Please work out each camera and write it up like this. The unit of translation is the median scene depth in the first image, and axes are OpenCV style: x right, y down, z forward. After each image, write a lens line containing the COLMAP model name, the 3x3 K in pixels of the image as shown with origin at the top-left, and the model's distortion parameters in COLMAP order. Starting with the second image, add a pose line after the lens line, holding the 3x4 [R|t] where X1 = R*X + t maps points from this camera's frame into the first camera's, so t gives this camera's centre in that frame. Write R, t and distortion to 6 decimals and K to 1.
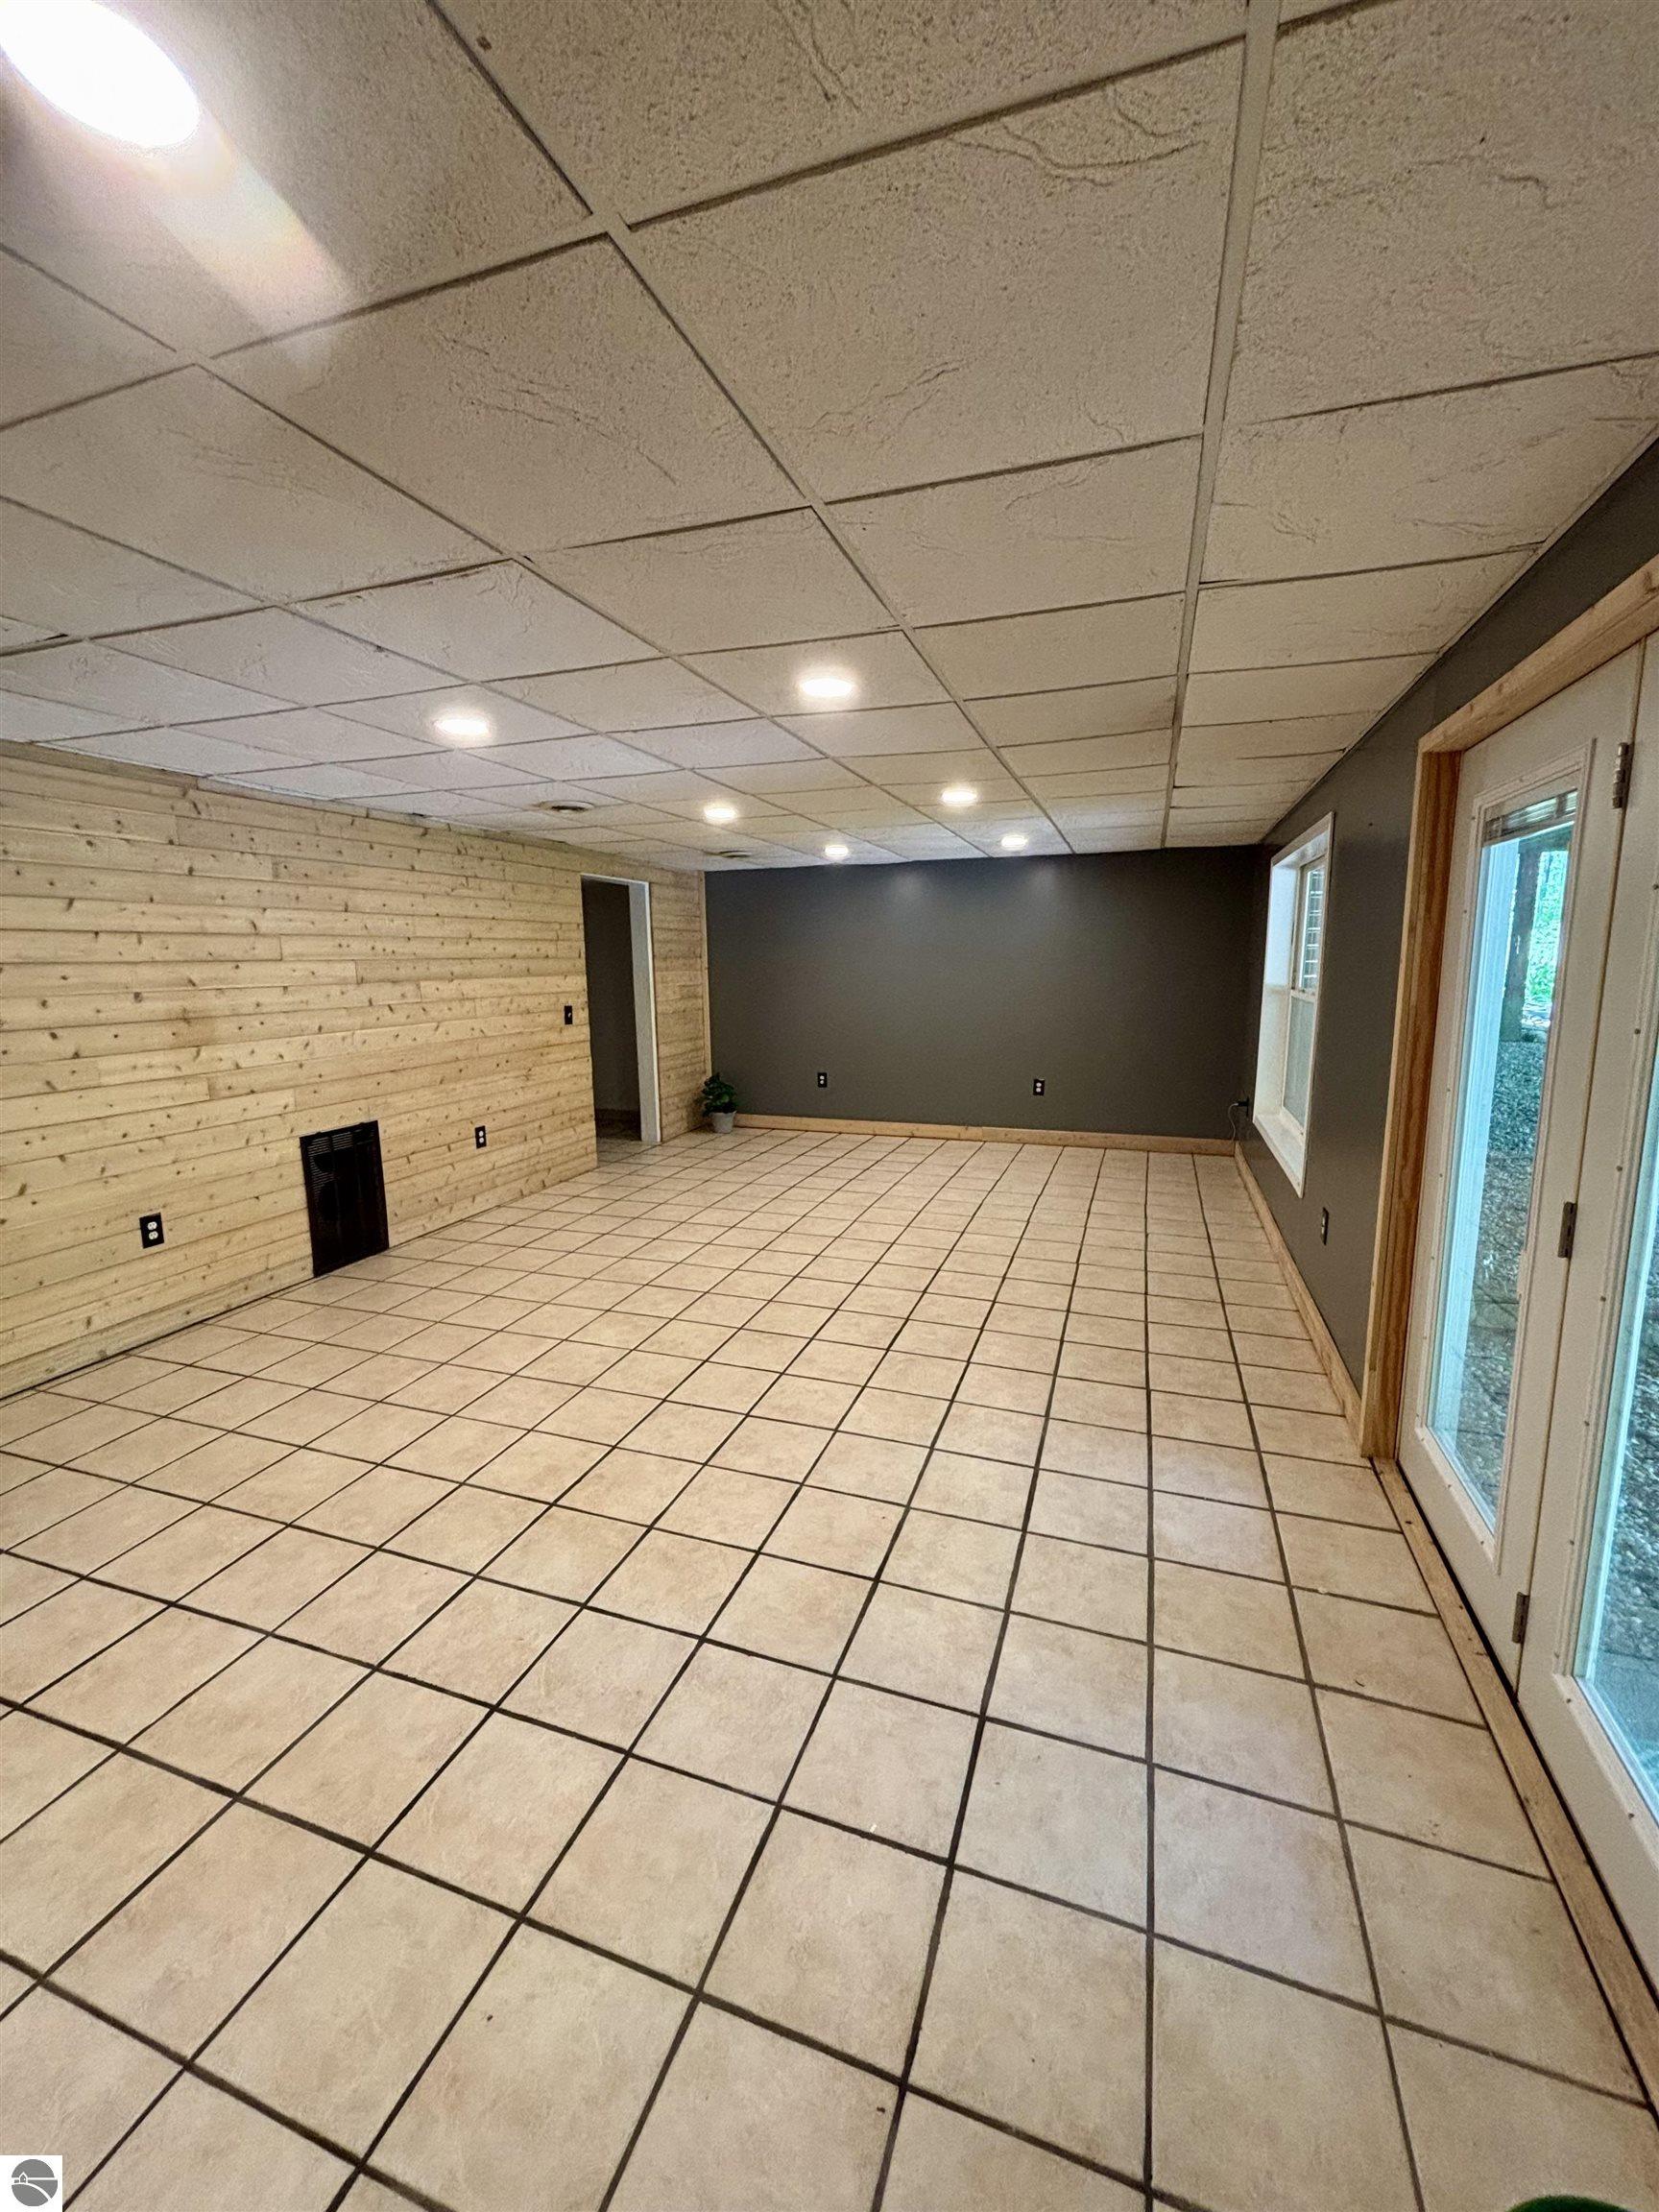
lens RADIAL K [[895.3, 0, 855.7], [0, 895.3, 1110.5], [0, 0, 1]] dist [-0.000958, 0.000557]
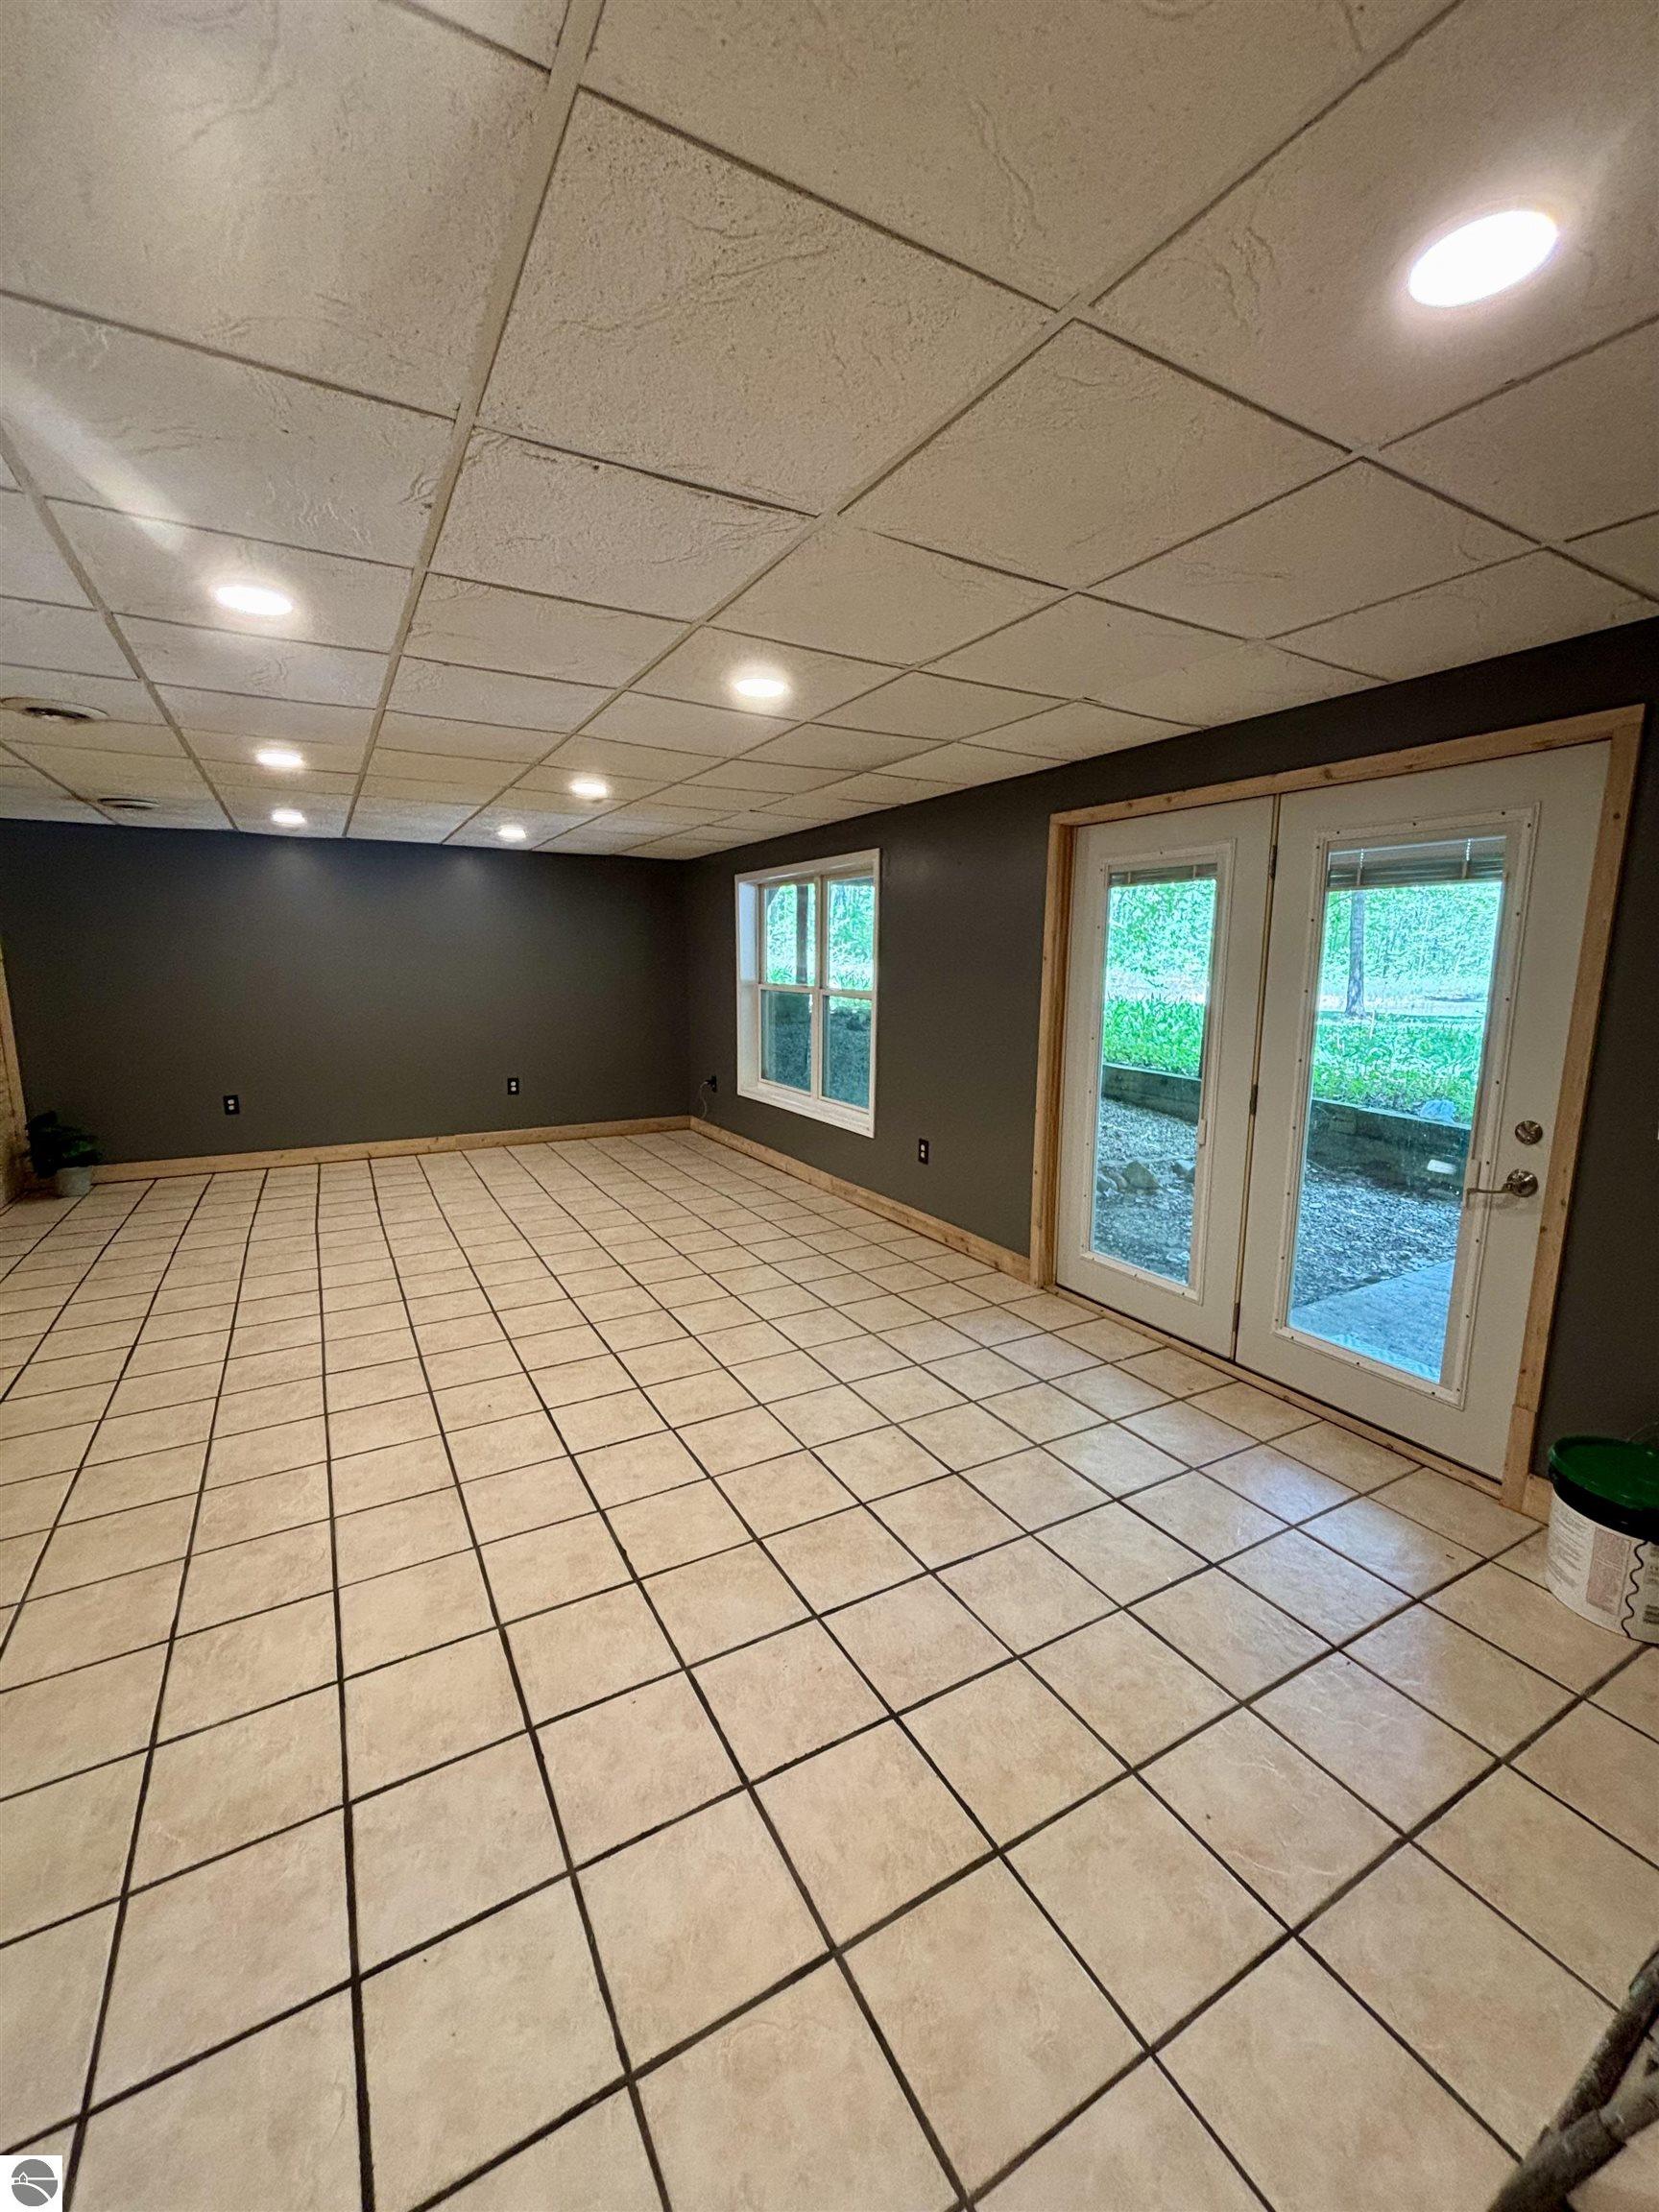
lens RADIAL K [[895.3, 0, 815.4], [0, 895.3, 1102.2], [0, 0, 1]] dist [-0.000958, 0.000557]
pose [[0.661432, -0.108374, 0.742134, -0.512985], [0.117560, 0.992255, 0.040123, -0.016288], [-0.740734, 0.060706, 0.669050, 0.176018]]
